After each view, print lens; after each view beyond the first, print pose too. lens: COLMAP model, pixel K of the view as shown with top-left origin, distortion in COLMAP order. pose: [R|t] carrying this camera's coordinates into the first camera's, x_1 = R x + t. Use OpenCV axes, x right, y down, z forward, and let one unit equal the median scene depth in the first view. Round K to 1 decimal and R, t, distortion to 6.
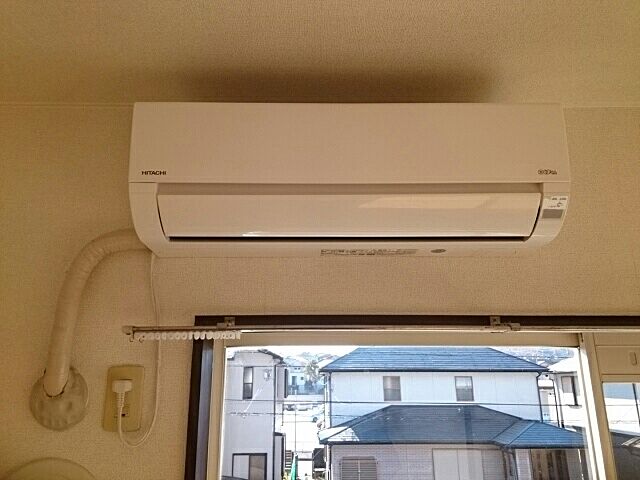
lens RADIAL K [[499.4, 0, 321.2], [0, 499.4, 246.3], [0, 0, 1]] dist [0.035166, 0.001450]
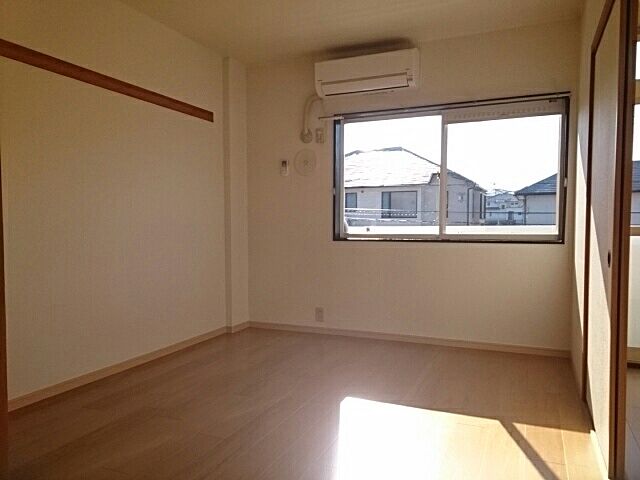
lens RADIAL K [[499.4, 0, 317.2], [0, 499.4, 241.3], [0, 0, 1]] dist [0.035166, 0.001450]
pose [[0.912300, 0.020006, -0.409034, 1.340584], [0.106108, 0.953150, 0.283278, -0.043733], [0.395538, -0.301837, 0.867435, -2.960464]]
